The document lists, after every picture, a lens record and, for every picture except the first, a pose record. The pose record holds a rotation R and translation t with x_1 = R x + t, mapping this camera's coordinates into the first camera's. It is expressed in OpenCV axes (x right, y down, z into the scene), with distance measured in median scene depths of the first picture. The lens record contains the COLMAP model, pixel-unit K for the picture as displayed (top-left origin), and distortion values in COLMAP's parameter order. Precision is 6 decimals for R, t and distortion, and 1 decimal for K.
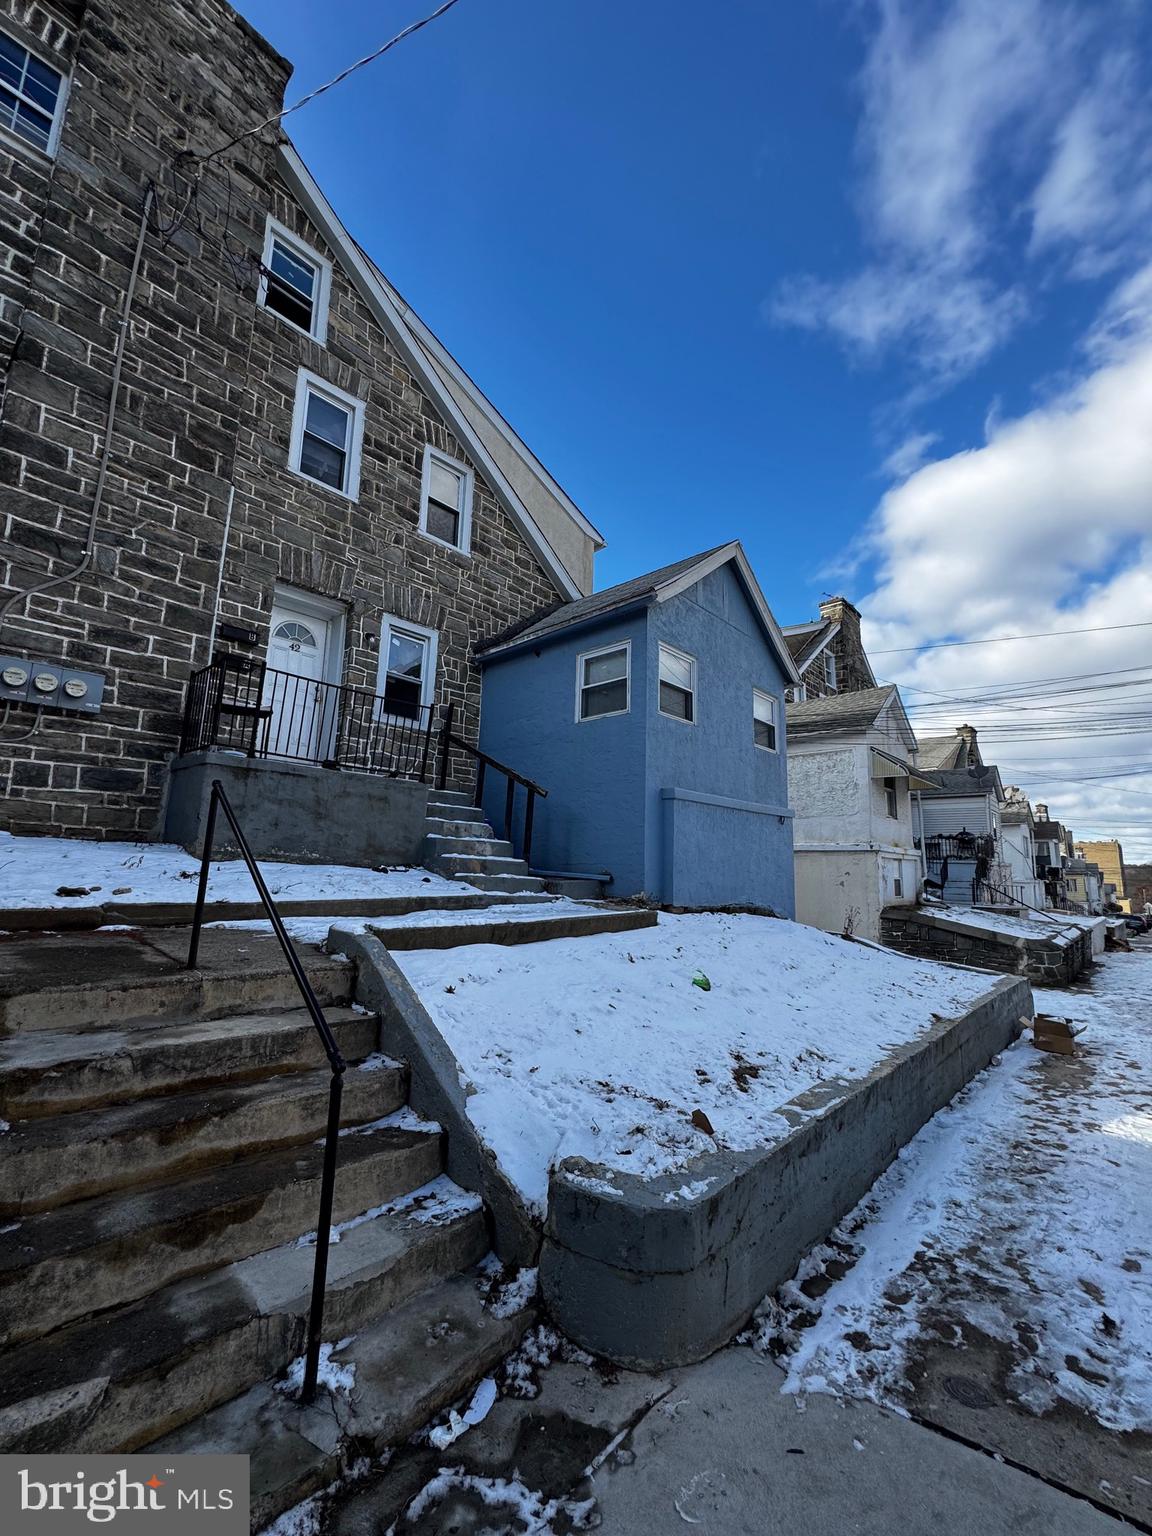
lens RADIAL K [[608.6, 0, 579.7], [0, 608.6, 763.7], [0, 0, 1]] dist [-0.007839, 0.000840]
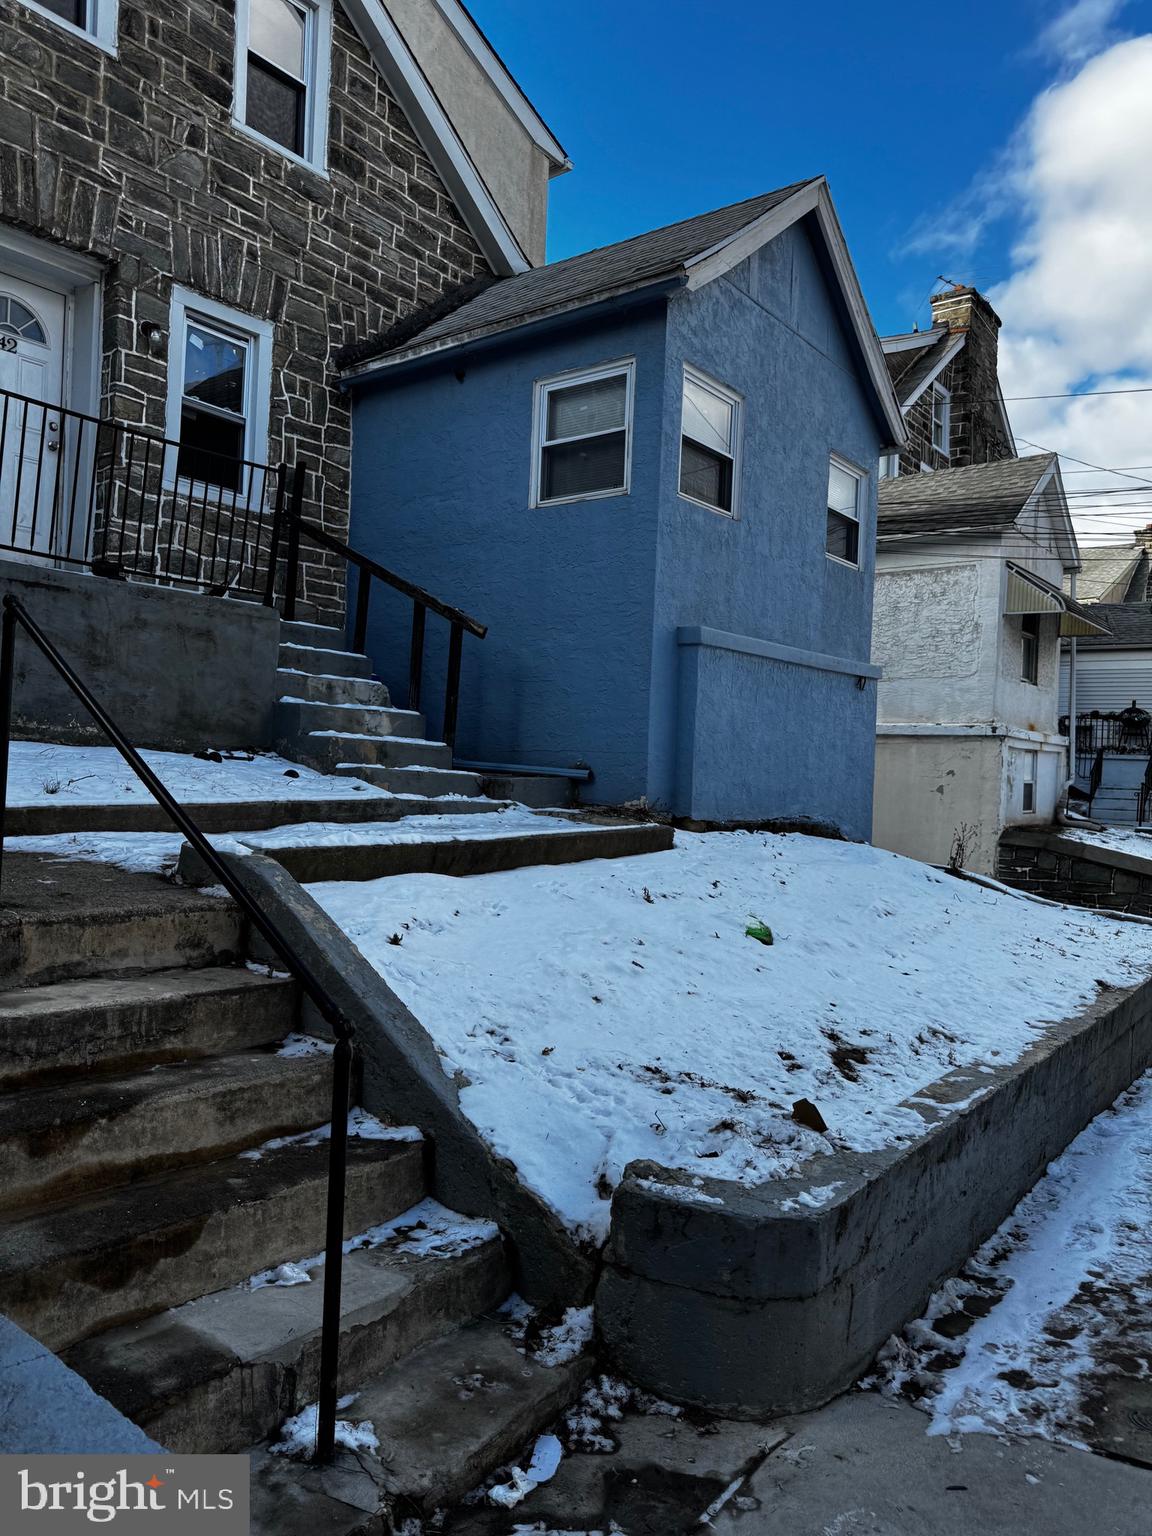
lens RADIAL K [[1079.7, 0, 570.1], [0, 1079.7, 757.6], [0, 0, 1]] dist [0.022469, -0.033759]
pose [[0.995535, 0.010117, 0.093853, -0.140434], [-0.025379, 0.986319, 0.162882, -0.002434], [-0.090921, -0.164536, 0.982172, -0.085794]]
